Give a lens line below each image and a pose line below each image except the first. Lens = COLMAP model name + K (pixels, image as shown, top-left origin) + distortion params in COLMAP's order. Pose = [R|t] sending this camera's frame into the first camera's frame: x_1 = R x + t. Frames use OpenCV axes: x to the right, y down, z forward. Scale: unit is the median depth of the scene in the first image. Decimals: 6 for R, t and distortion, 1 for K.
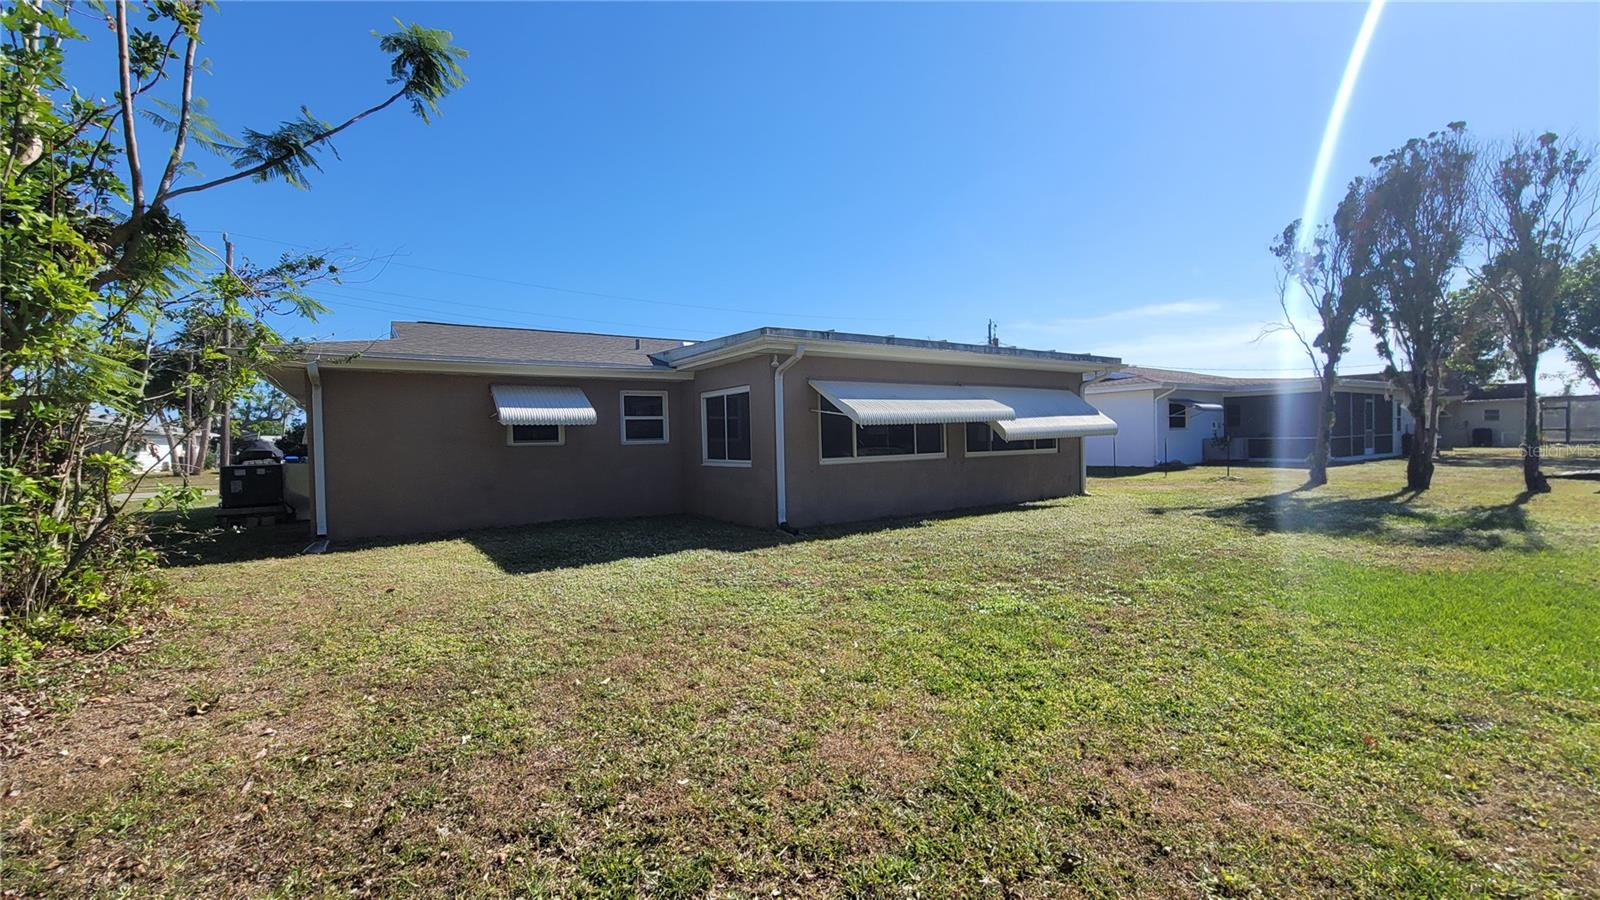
lens RADIAL K [[646.6, 0, 800.0], [0, 646.6, 450.0], [0, 0, 1]] dist [-0.000119, 0.000141]
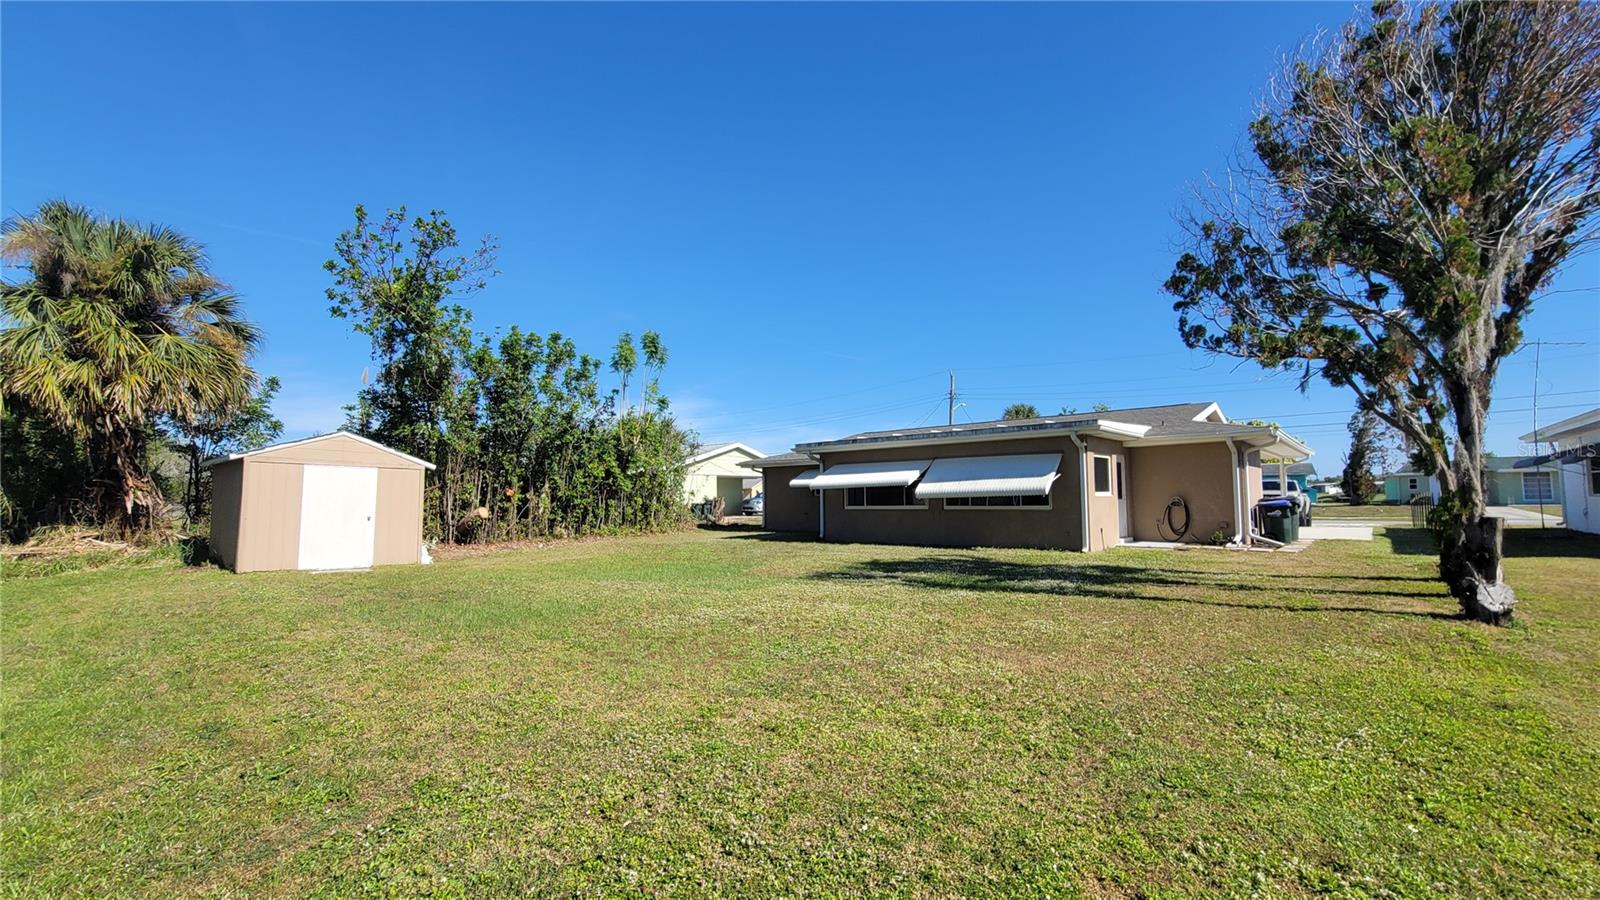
lens RADIAL K [[646.6, 0, 800.0], [0, 646.6, 450.0], [0, 0, 1]] dist [-0.000119, 0.000141]
pose [[0.306747, -0.051600, -0.950391, 1.699740], [-0.013821, 0.998183, -0.058655, -0.034671], [0.951691, 0.031127, 0.305476, 0.265830]]
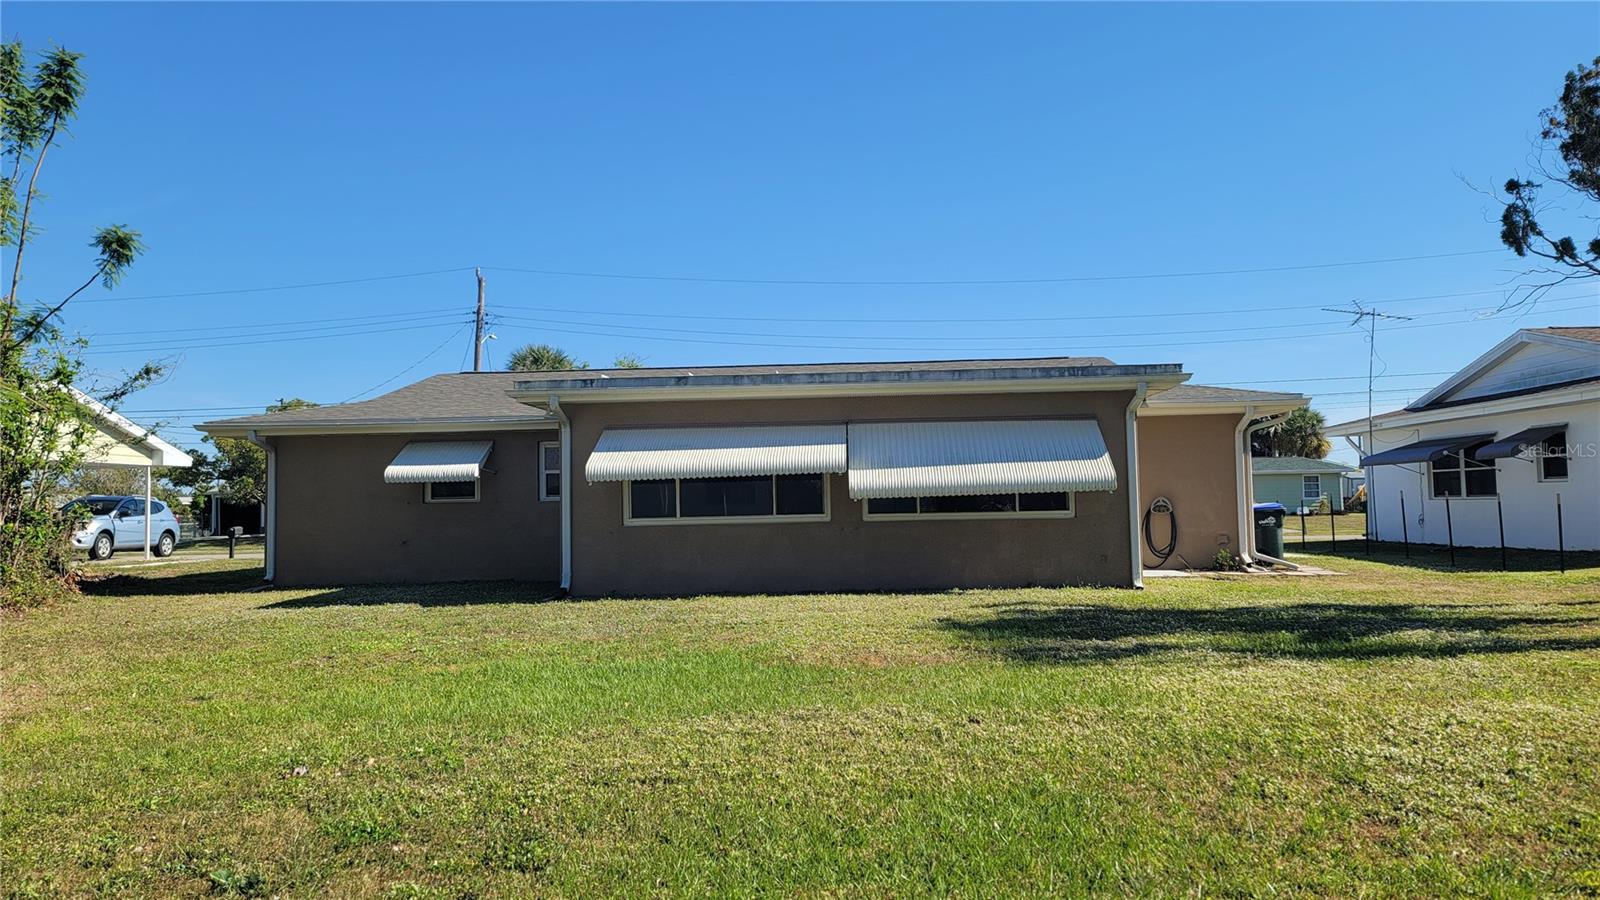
lens RADIAL K [[1161.9, 0, 800.0], [0, 1161.9, 450.0], [0, 0, 1]] dist [0.061060, 0.000251]
pose [[0.815887, -0.020433, -0.577850, 1.084487], [-0.011695, 0.998588, -0.051824, -0.000115], [0.578093, 0.049040, 0.814496, -0.163751]]
